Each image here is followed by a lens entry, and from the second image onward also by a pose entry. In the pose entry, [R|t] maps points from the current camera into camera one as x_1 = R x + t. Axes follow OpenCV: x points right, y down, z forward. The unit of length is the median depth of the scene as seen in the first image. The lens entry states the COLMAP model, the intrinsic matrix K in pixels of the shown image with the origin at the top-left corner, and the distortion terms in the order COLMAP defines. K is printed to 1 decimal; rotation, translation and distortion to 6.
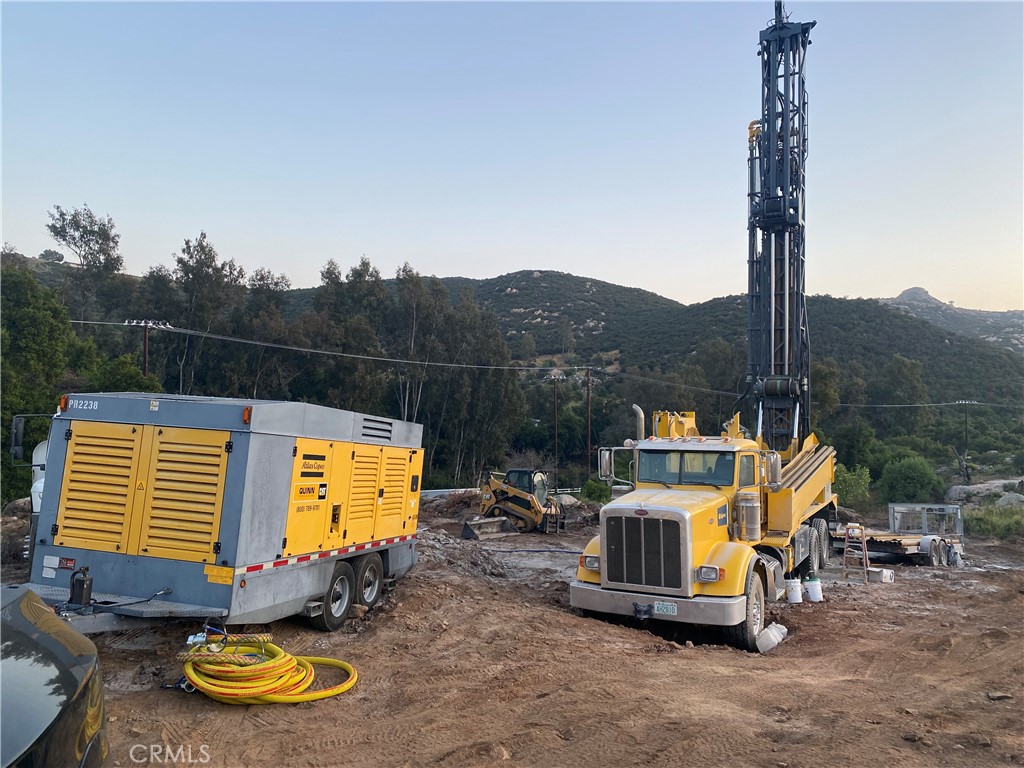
lens RADIAL K [[774.9, 0, 511.6], [0, 774.9, 377.7], [0, 0, 1]] dist [0.034003, -0.031723]
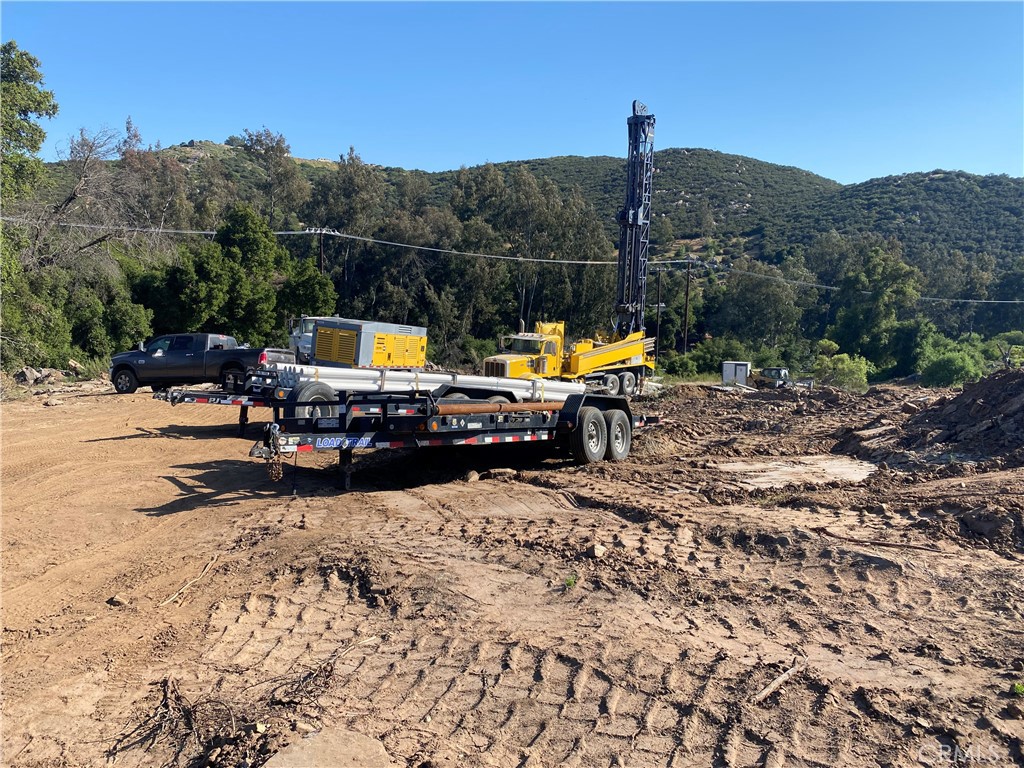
lens RADIAL K [[774.9, 0, 503.8], [0, 774.9, 384.6], [0, 0, 1]] dist [0.034003, -0.031723]
pose [[0.979632, 0.047510, -0.195100, 0.429719], [-0.014978, 0.986188, 0.164949, -0.121797], [0.200243, -0.158667, 0.966813, -1.009474]]
